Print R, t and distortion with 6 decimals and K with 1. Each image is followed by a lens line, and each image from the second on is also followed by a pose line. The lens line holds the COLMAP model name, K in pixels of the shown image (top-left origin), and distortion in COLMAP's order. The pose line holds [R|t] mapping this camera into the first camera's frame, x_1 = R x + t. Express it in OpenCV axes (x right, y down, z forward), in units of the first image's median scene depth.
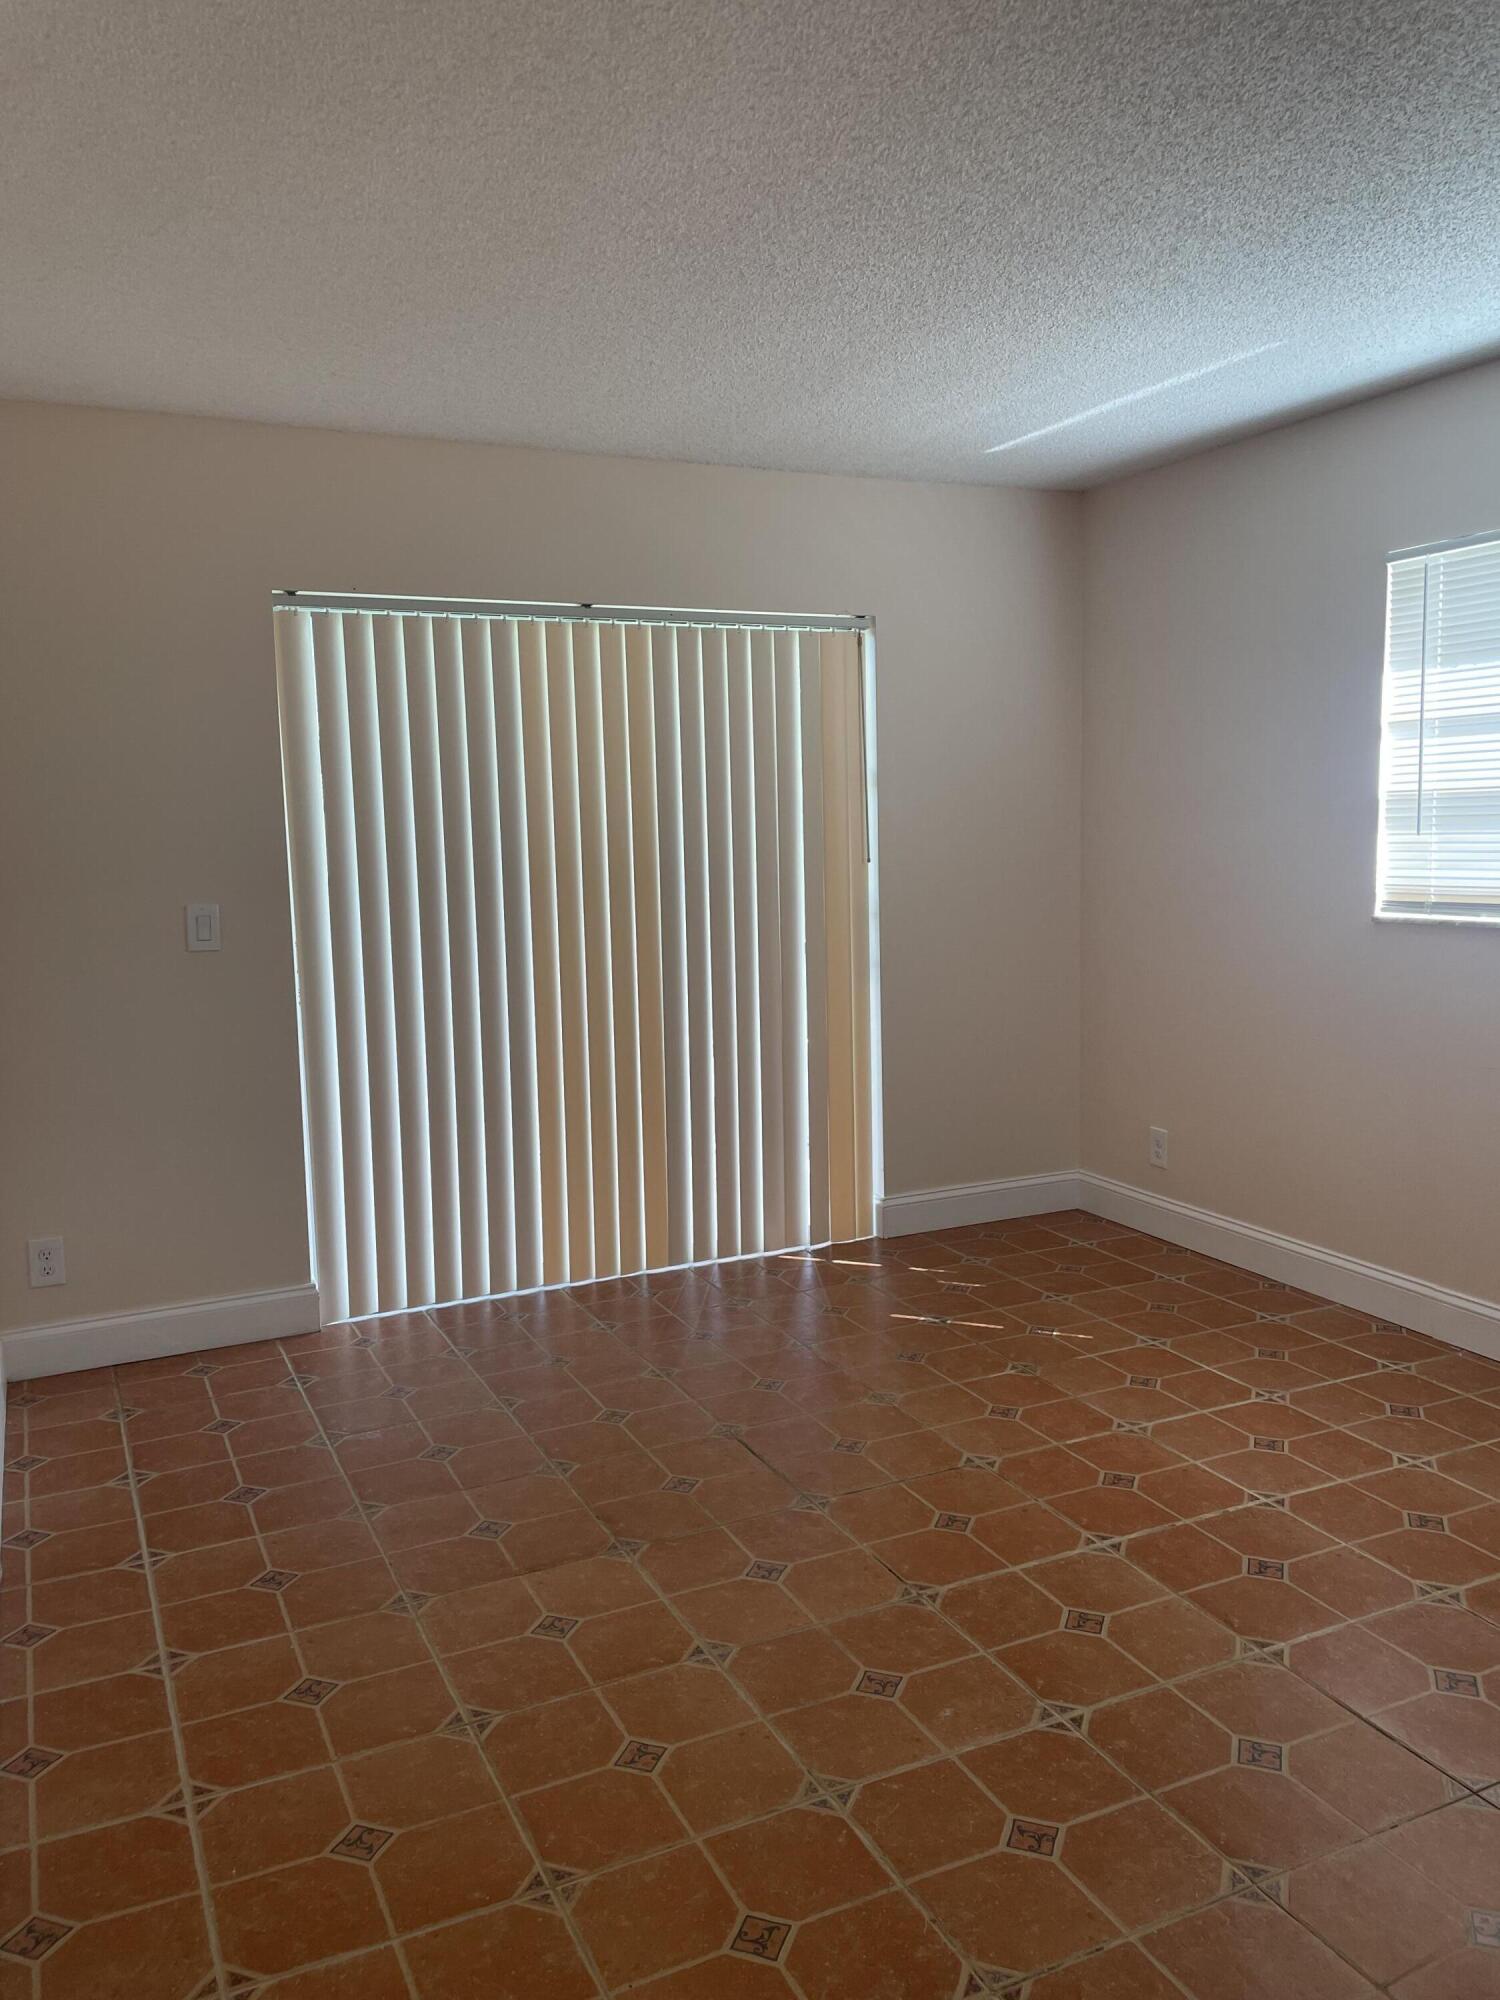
lens RADIAL K [[1516.1, 0, 746.1], [0, 1516.1, 1004.9], [0, 0, 1]] dist [0.069439, -0.082384]
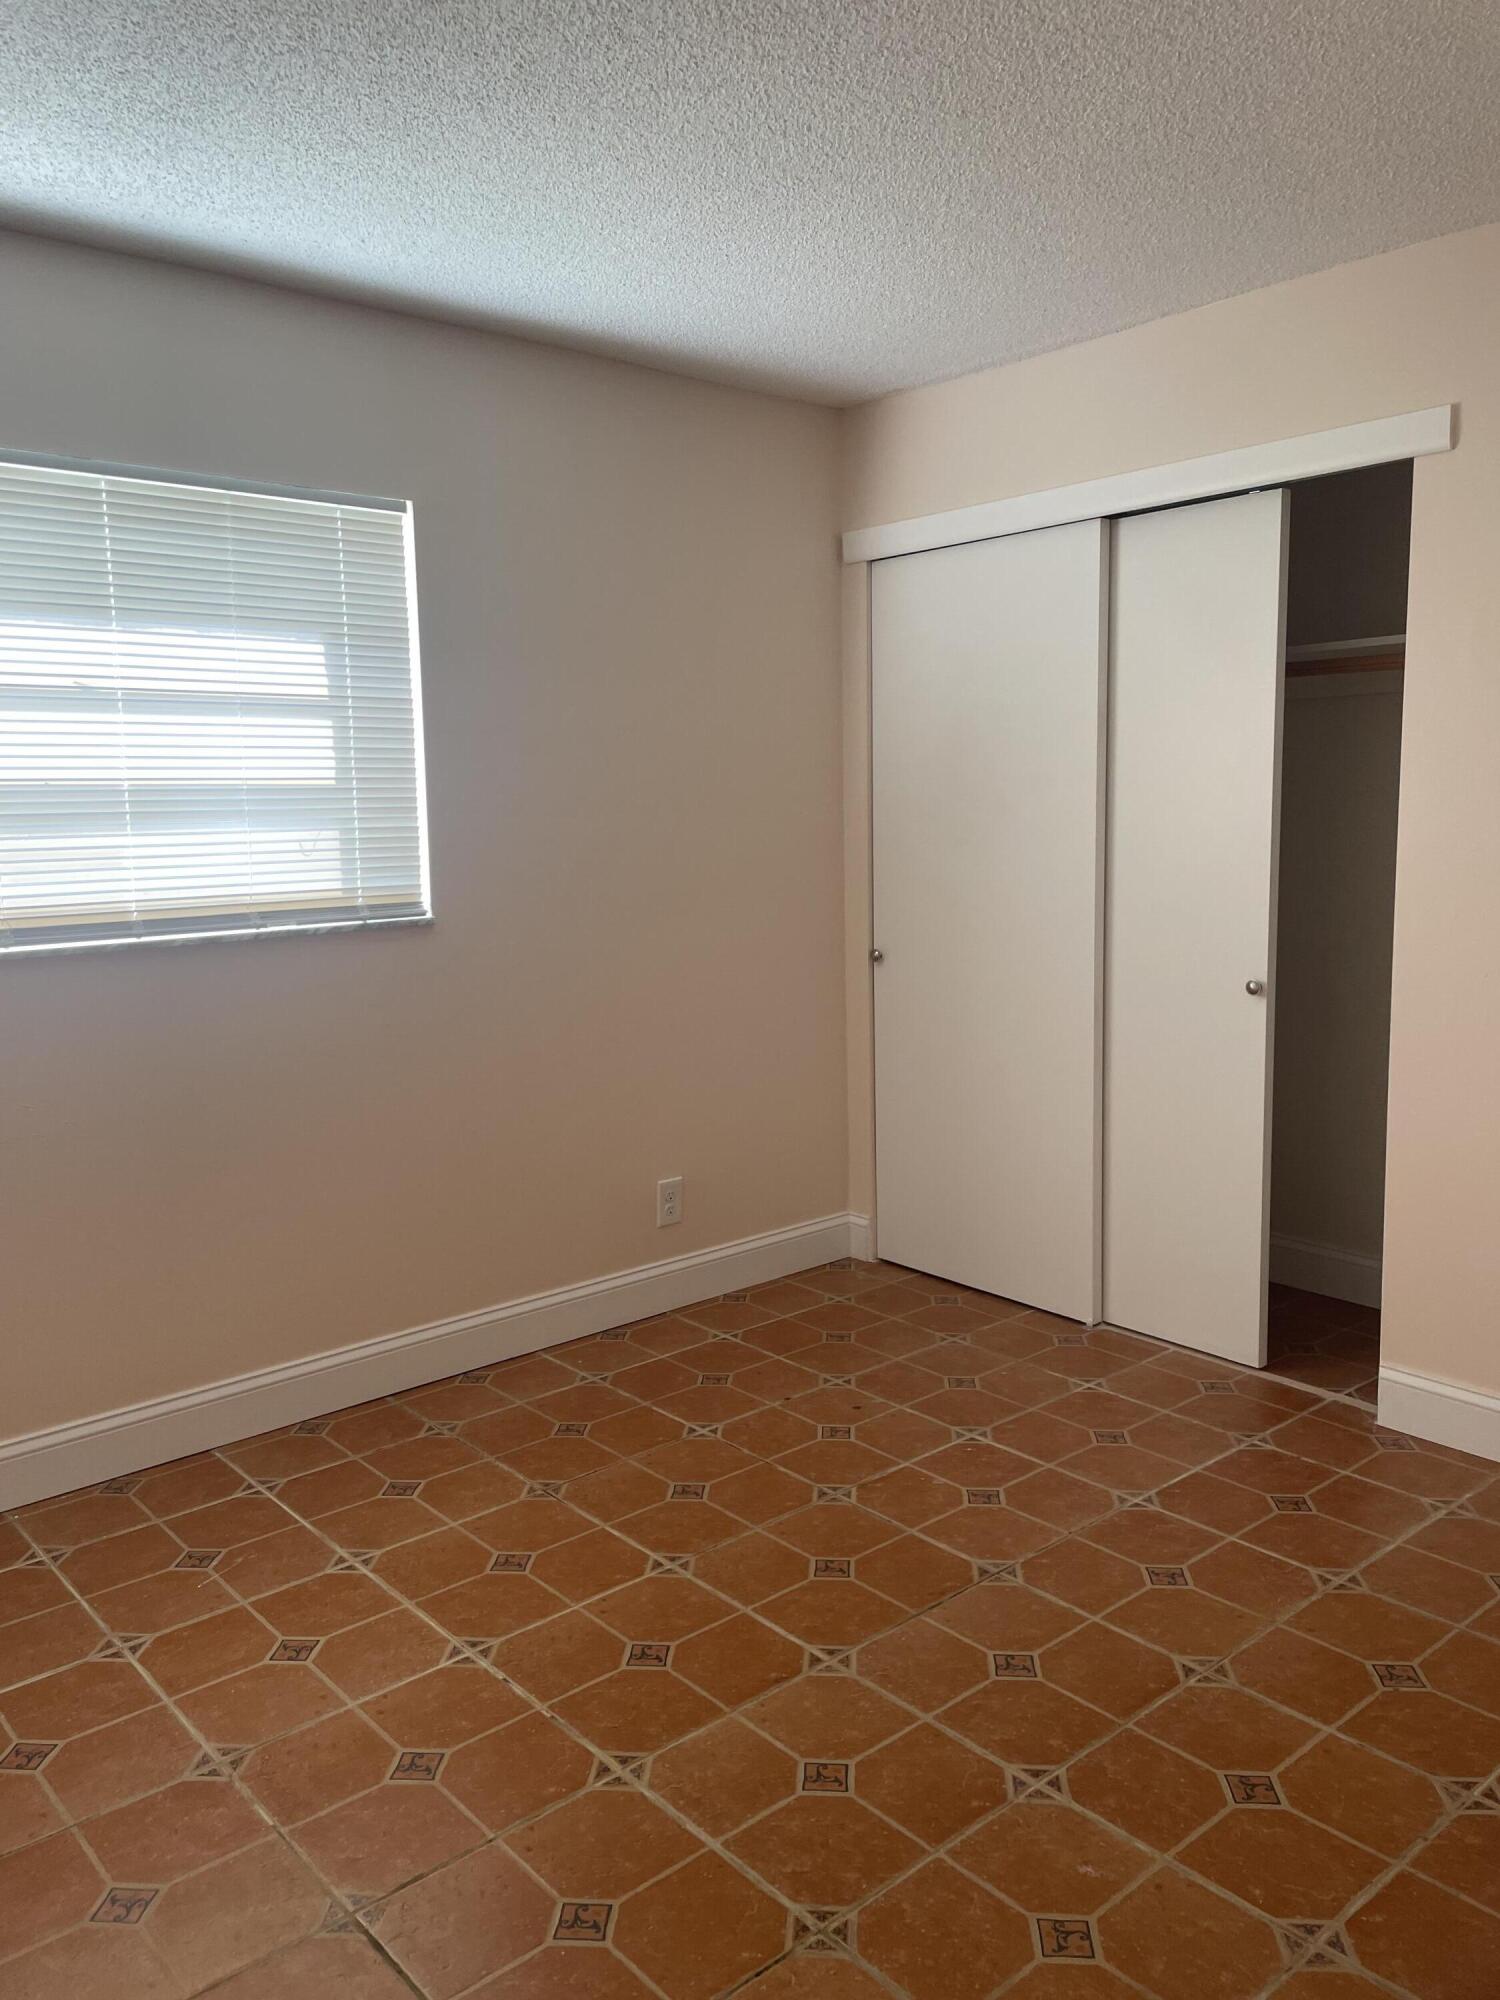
lens RADIAL K [[1516.1, 0, 741.3], [0, 1516.1, 989.5], [0, 0, 1]] dist [0.069439, -0.082384]
pose [[-0.268436, -0.094509, 0.958650, -0.436642], [0.140639, 0.980667, 0.136060, -0.106733], [-0.952976, 0.171347, -0.249955, 1.009267]]
